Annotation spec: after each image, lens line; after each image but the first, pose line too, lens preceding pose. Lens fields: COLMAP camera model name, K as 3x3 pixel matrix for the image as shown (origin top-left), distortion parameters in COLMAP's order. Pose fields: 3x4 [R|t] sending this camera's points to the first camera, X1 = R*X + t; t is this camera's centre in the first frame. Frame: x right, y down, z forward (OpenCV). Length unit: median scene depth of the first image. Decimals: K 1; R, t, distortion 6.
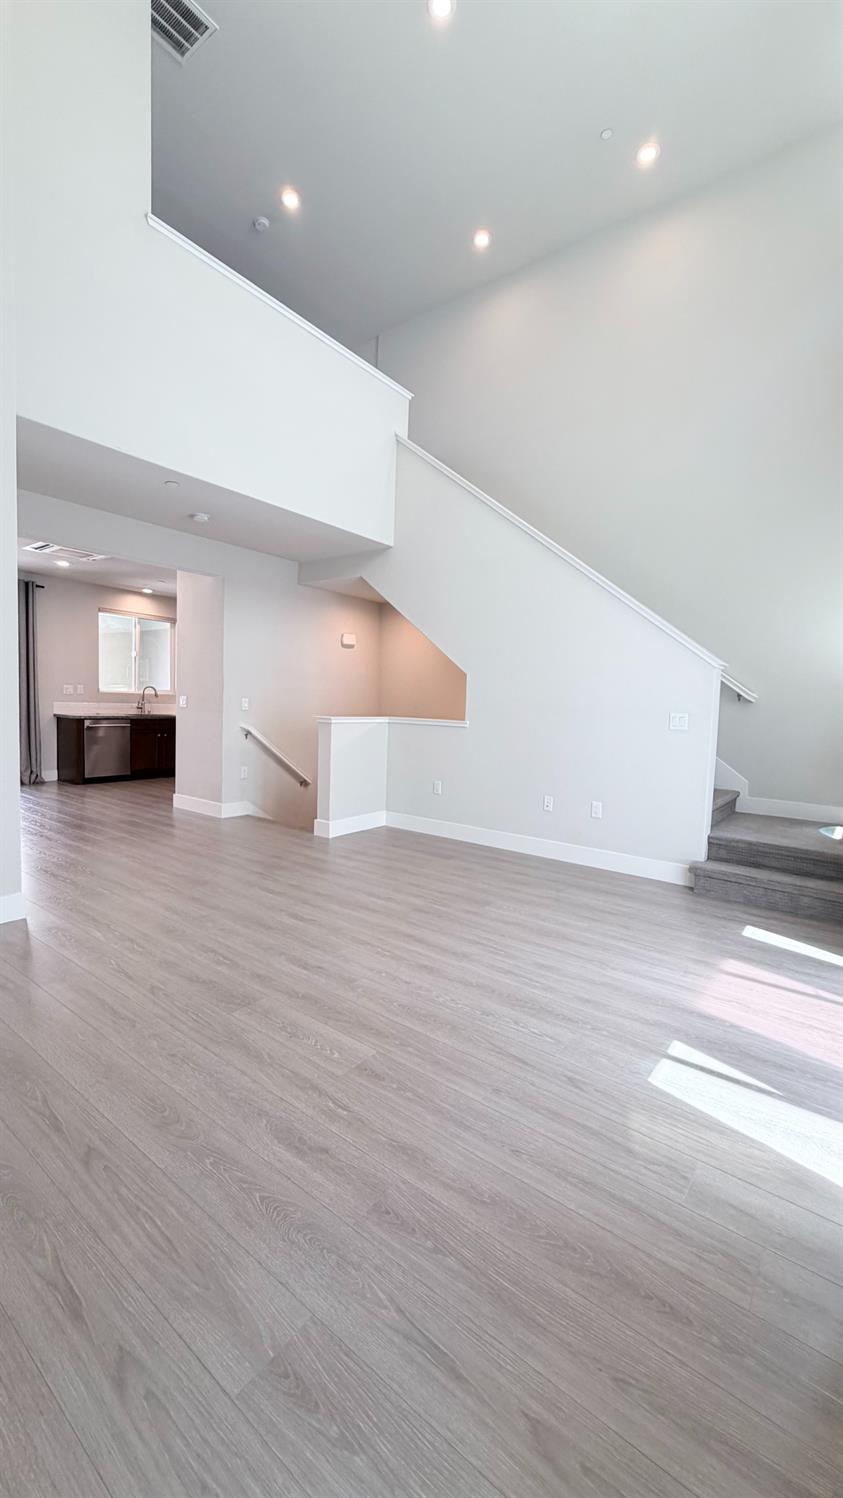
lens RADIAL K [[596.1, 0, 421.5], [0, 596.1, 749.0], [0, 0, 1]] dist [-0.000662, -0.000155]
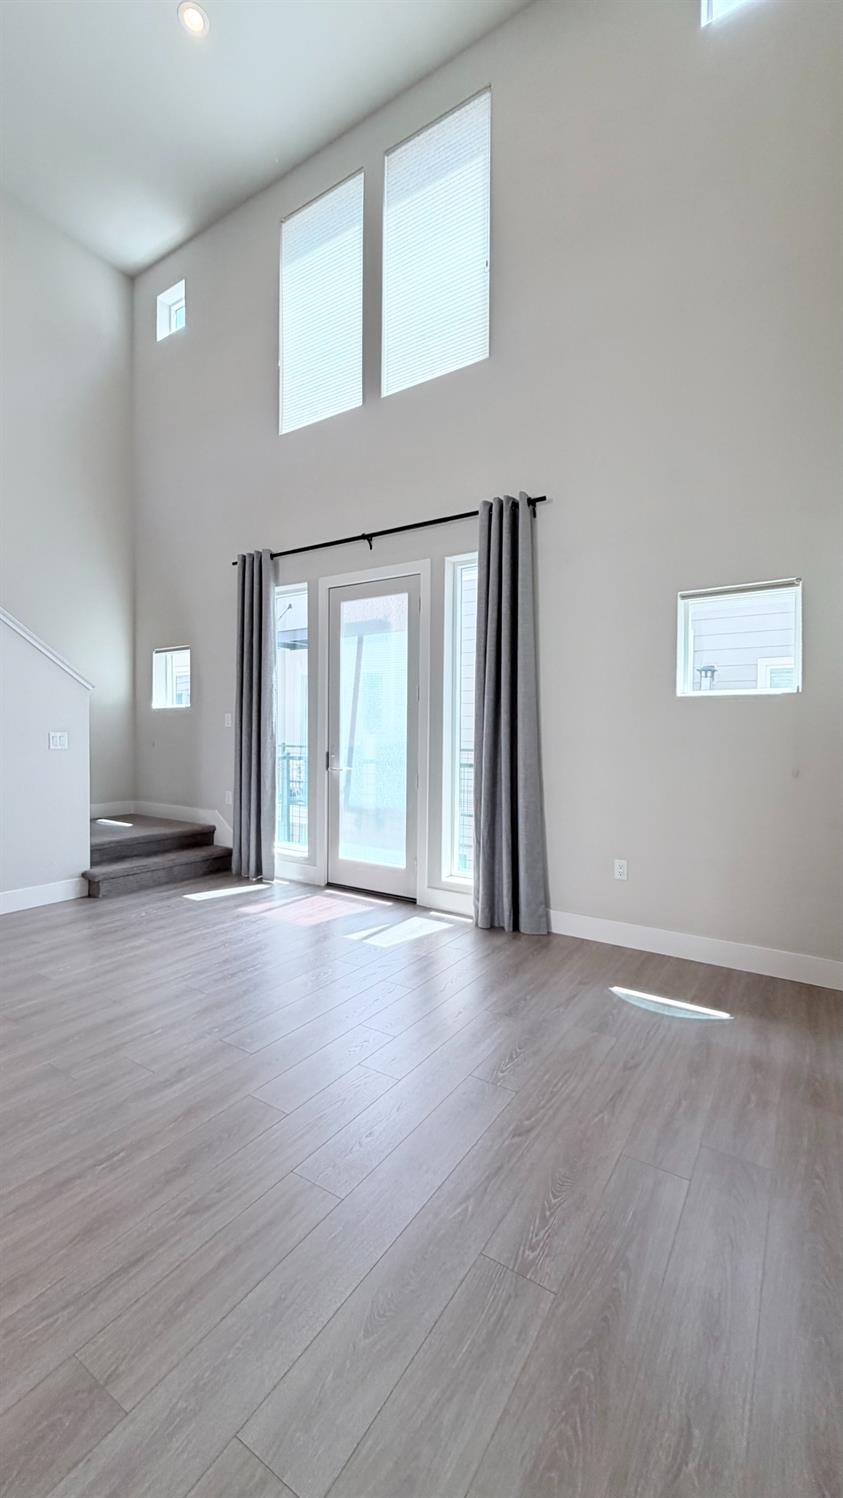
lens RADIAL K [[596.1, 0, 421.5], [0, 596.1, 749.0], [0, 0, 1]] dist [-0.000662, -0.000155]
pose [[-0.073199, -0.061890, 0.995395, -0.908275], [0.062893, 0.995800, 0.066540, -0.088862], [-0.995332, 0.067474, -0.068999, 0.666869]]
